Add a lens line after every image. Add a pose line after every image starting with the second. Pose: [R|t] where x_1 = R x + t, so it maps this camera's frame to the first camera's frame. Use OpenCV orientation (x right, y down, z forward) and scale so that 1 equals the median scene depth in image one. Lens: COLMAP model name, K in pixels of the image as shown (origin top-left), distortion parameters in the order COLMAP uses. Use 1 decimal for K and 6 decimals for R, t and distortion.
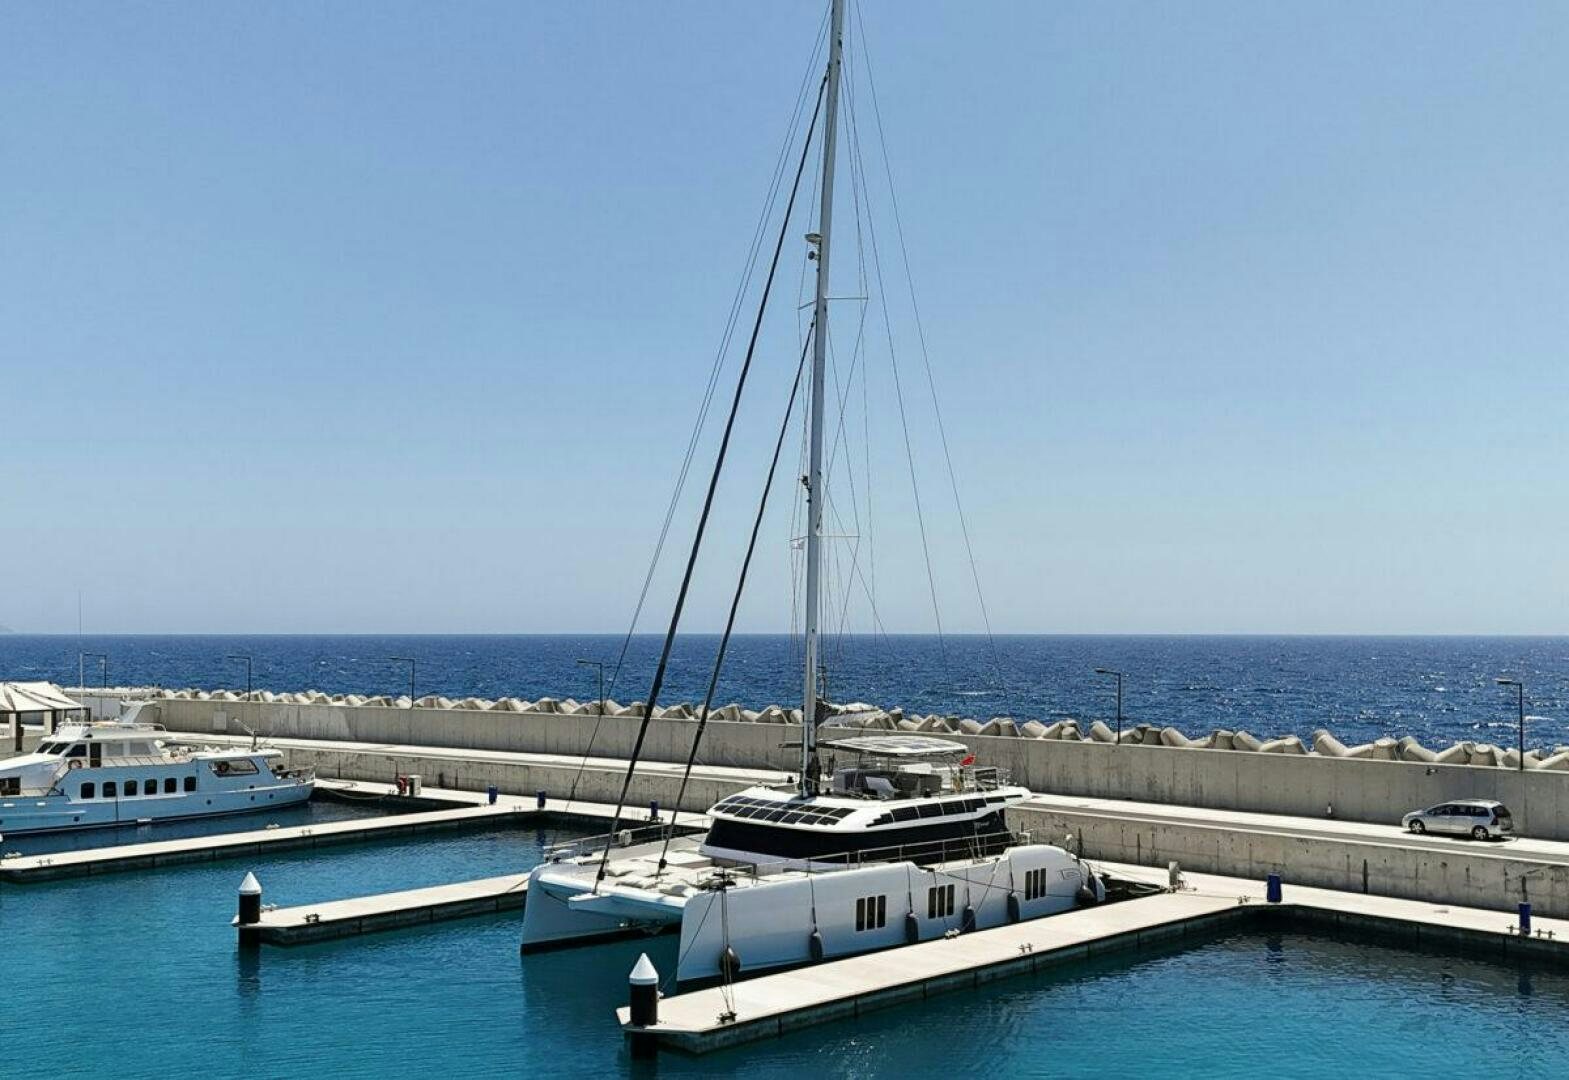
lens RADIAL K [[1505.4, 0, 853.9], [0, 1505.4, 466.0], [0, 0, 1]] dist [0.019337, 0.111443]
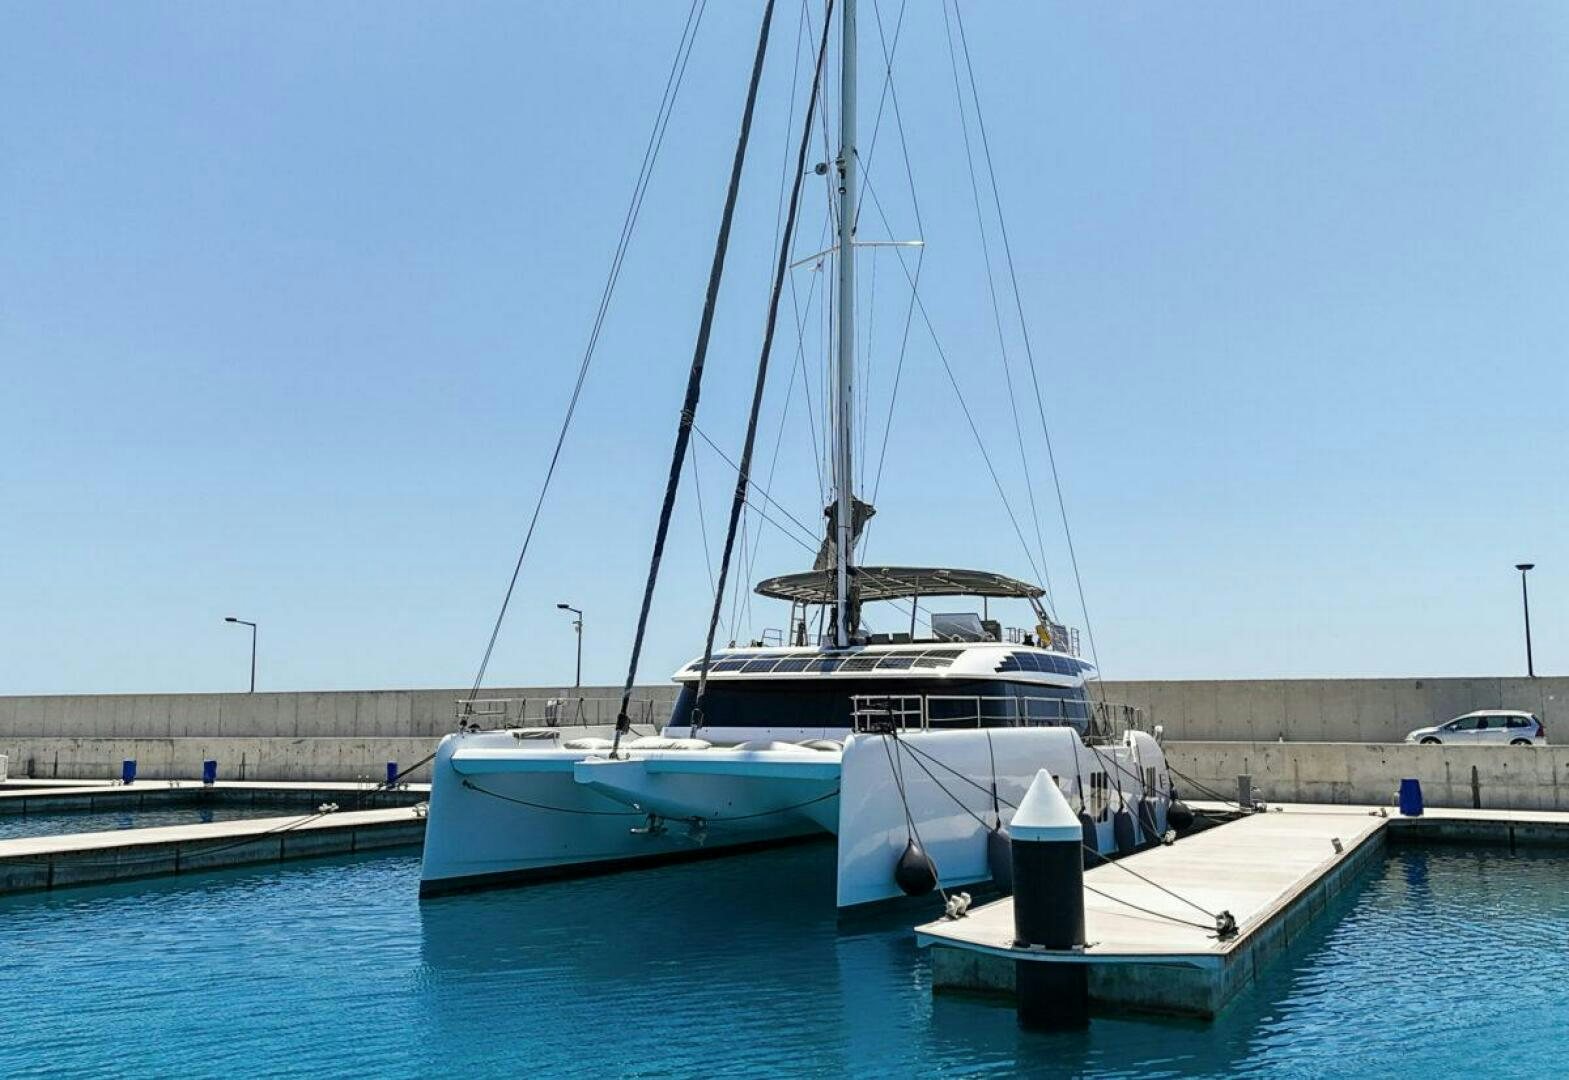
lens RADIAL K [[1505.4, 0, 853.9], [0, 1505.4, 466.0], [0, 0, 1]] dist [0.019337, 0.111443]
pose [[0.964810, 0.034123, 0.260724, -0.180112], [-0.026599, 0.999123, -0.032333, 0.155121], [-0.261598, 0.024260, 0.964872, 0.375311]]
